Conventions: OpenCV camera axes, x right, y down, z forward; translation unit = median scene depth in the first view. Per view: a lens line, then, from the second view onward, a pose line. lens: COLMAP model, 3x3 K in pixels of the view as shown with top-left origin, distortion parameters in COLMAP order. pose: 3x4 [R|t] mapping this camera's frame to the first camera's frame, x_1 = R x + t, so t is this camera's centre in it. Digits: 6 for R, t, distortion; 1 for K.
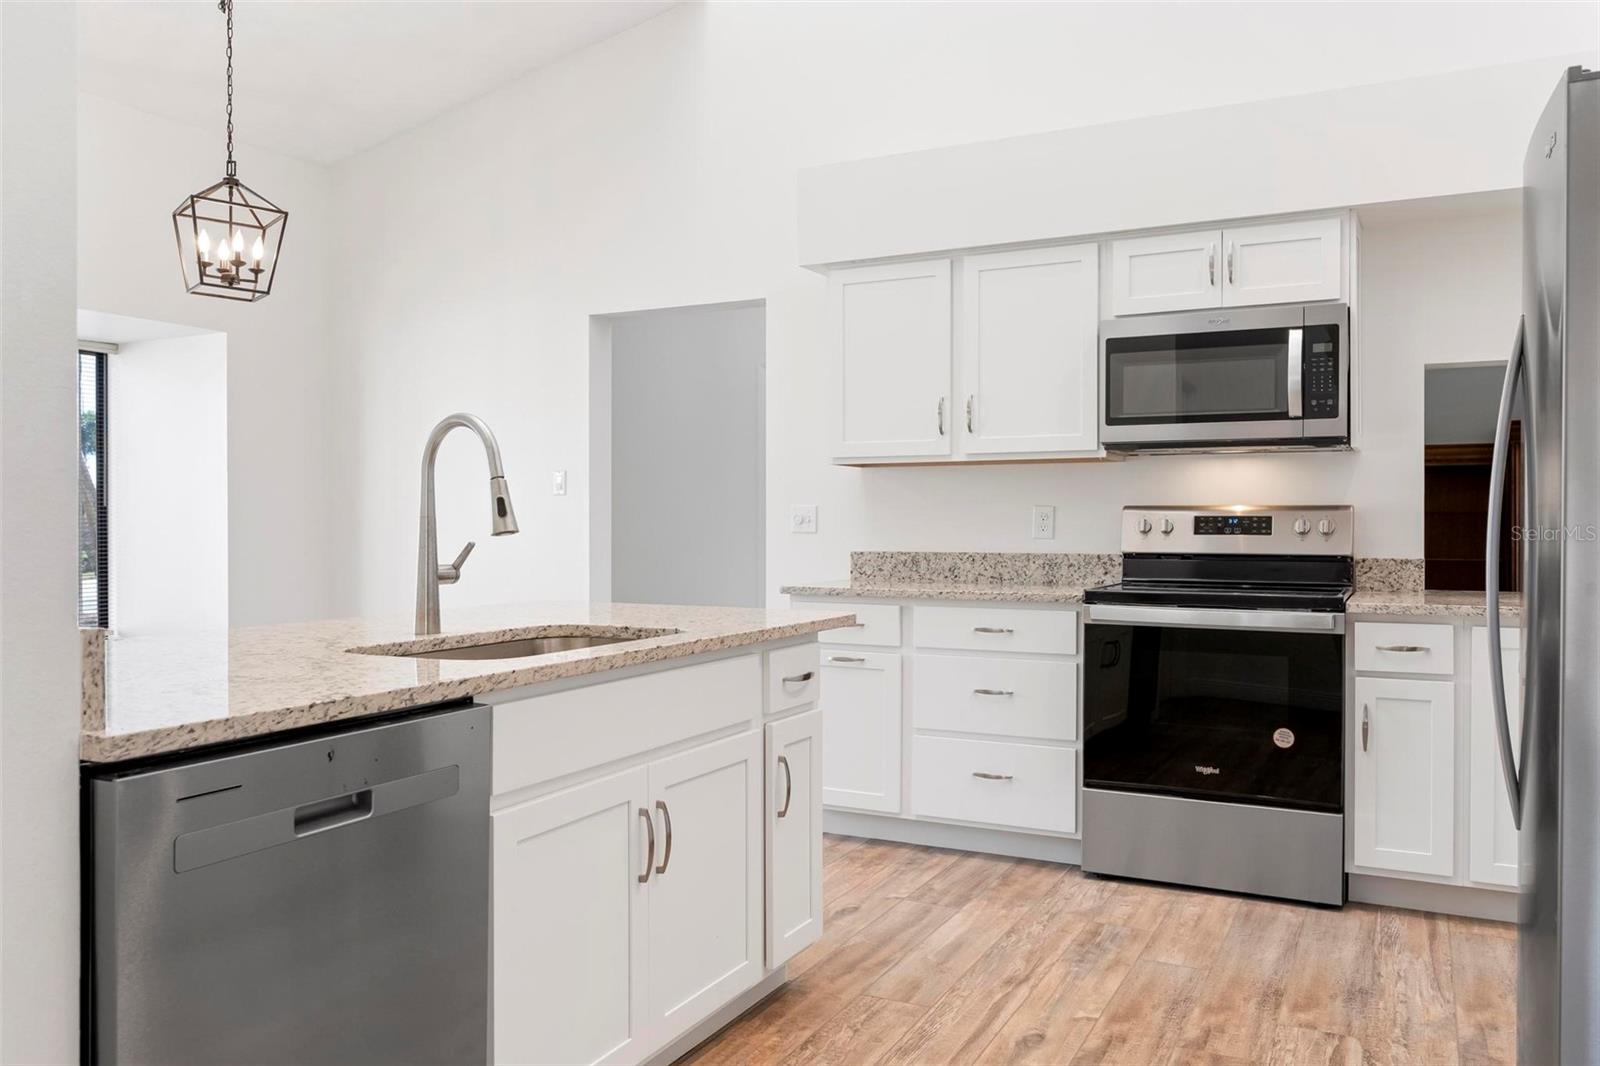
lens RADIAL K [[1234.8, 0, 850.6], [0, 1234.8, 523.7], [0, 0, 1]] dist [-0.032241, -0.001278]
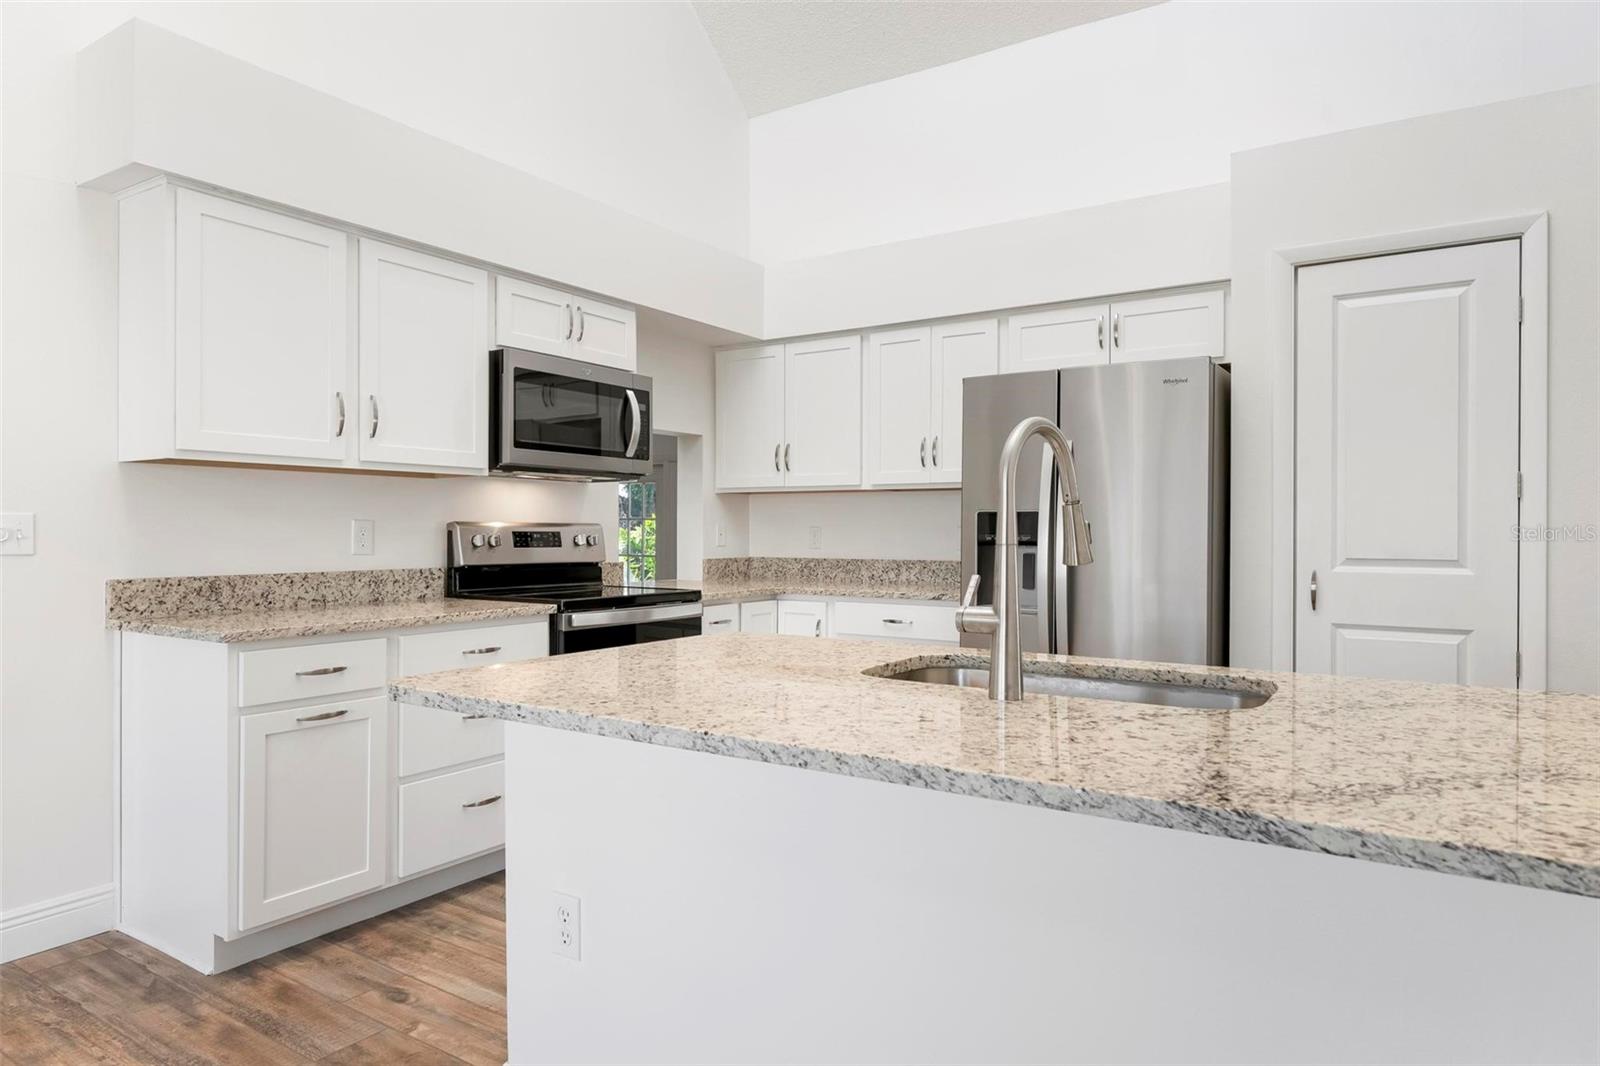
lens RADIAL K [[933.4, 0, 825.0], [0, 933.4, 532.3], [0, 0, 1]] dist [0.000177, 0.000191]
pose [[0.124338, -0.002179, 0.992238, -0.561336], [-0.003920, 0.999989, 0.002687, -0.009207], [-0.992232, -0.004224, 0.124328, 0.625434]]
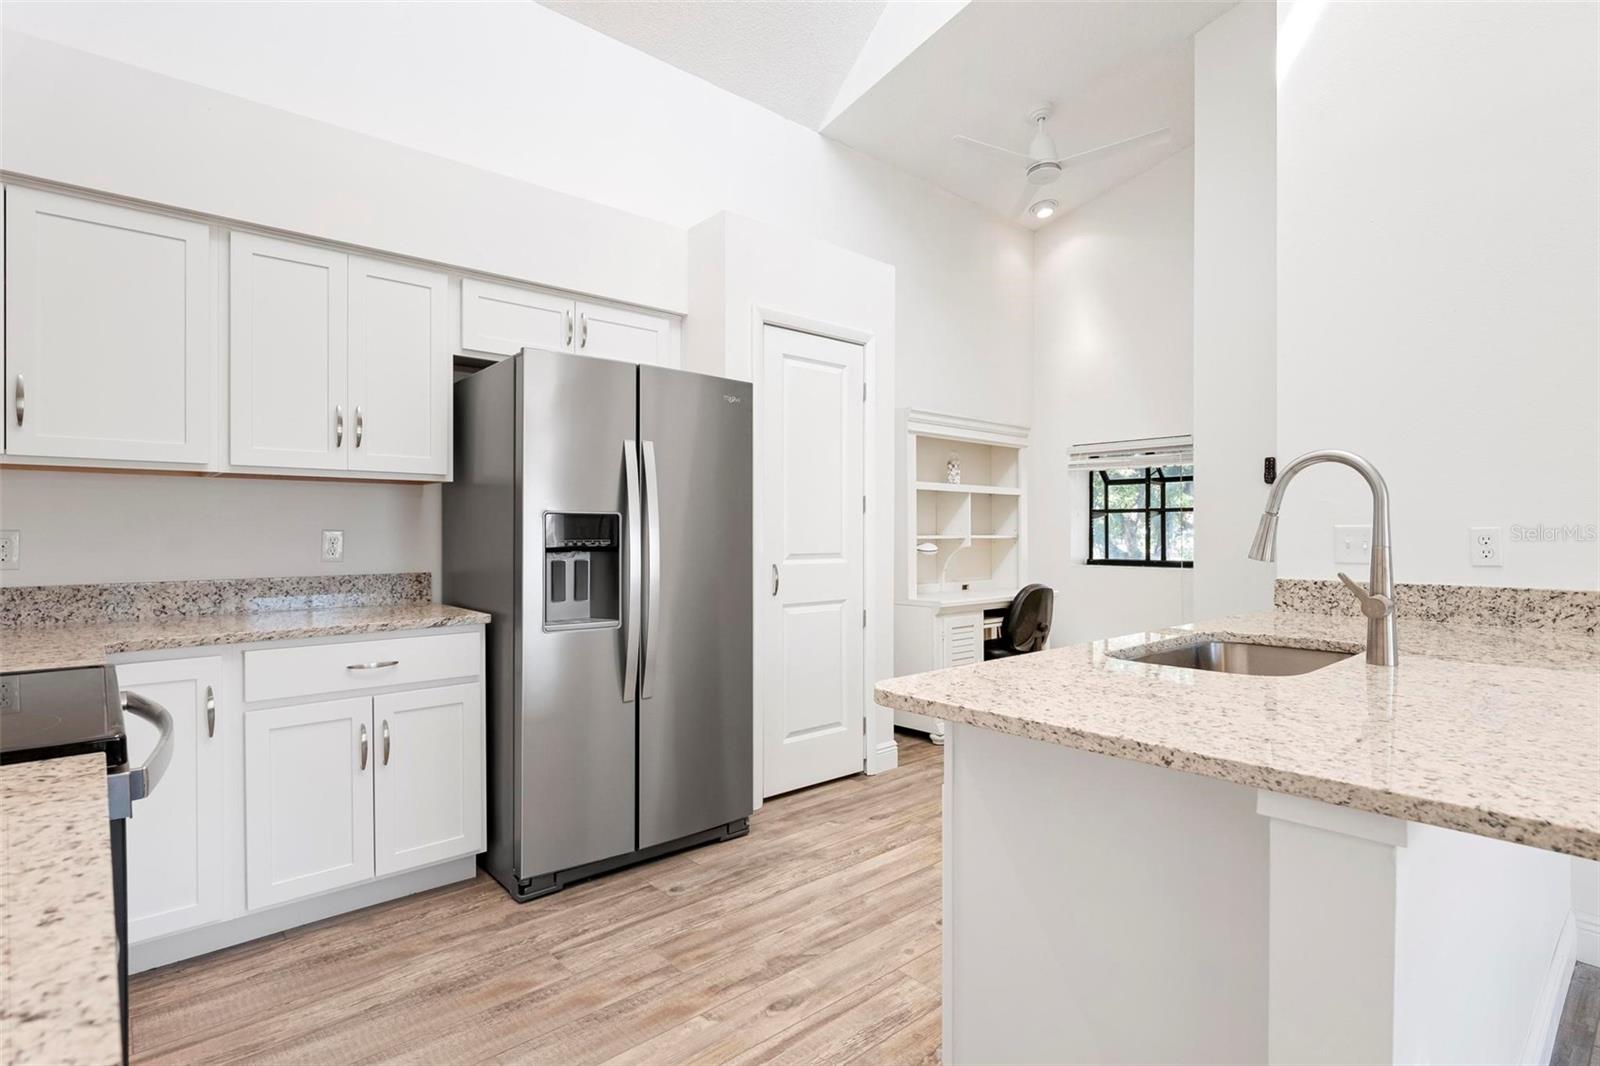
lens RADIAL K [[781.4, 0, 792.3], [0, 781.4, 537.0], [0, 0, 1]] dist [0.001394, 0.000931]
pose [[-0.909746, -0.001993, 0.415161, -0.103613], [0.000801, 0.999978, 0.006555, -0.011799], [-0.415165, 0.006296, -0.909724, 1.069798]]
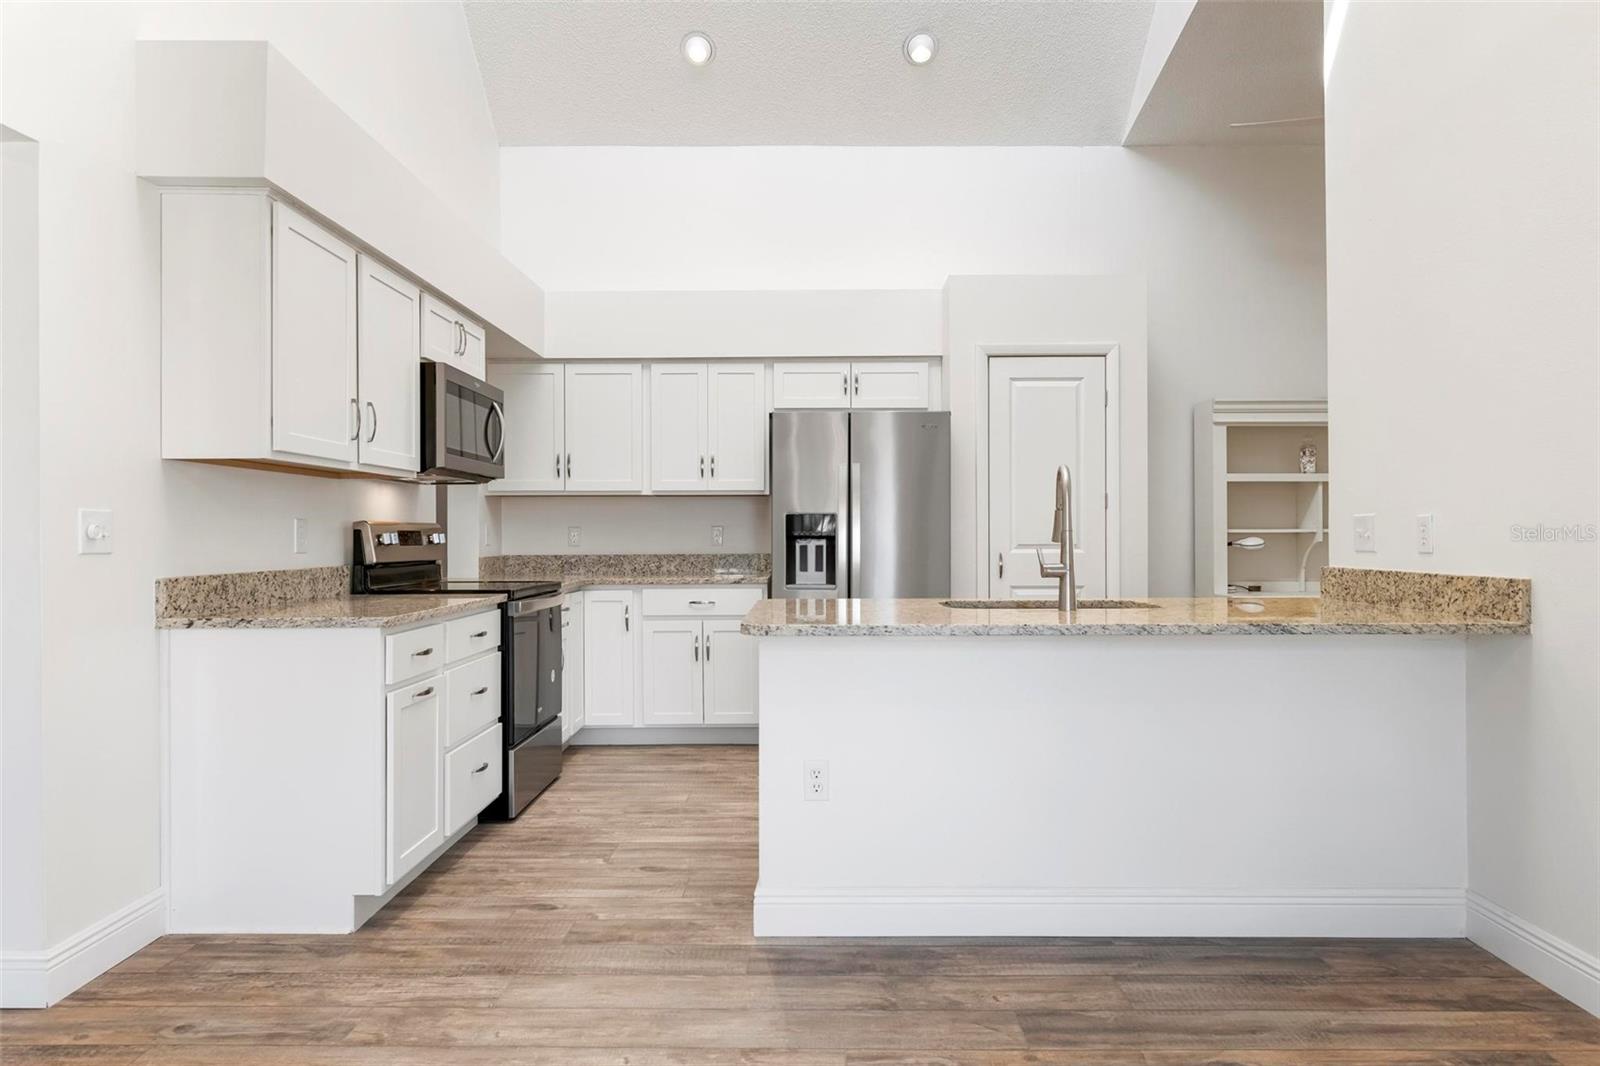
lens RADIAL K [[933.4, 0, 808.5], [0, 933.4, 533.9], [0, 0, 1]] dist [0.000177, 0.000191]
pose [[-0.415517, 0.000592, 0.909585, -0.738466], [0.002684, 0.999996, 0.000575, -0.002462], [-0.909582, 0.002681, -0.415517, 1.048088]]
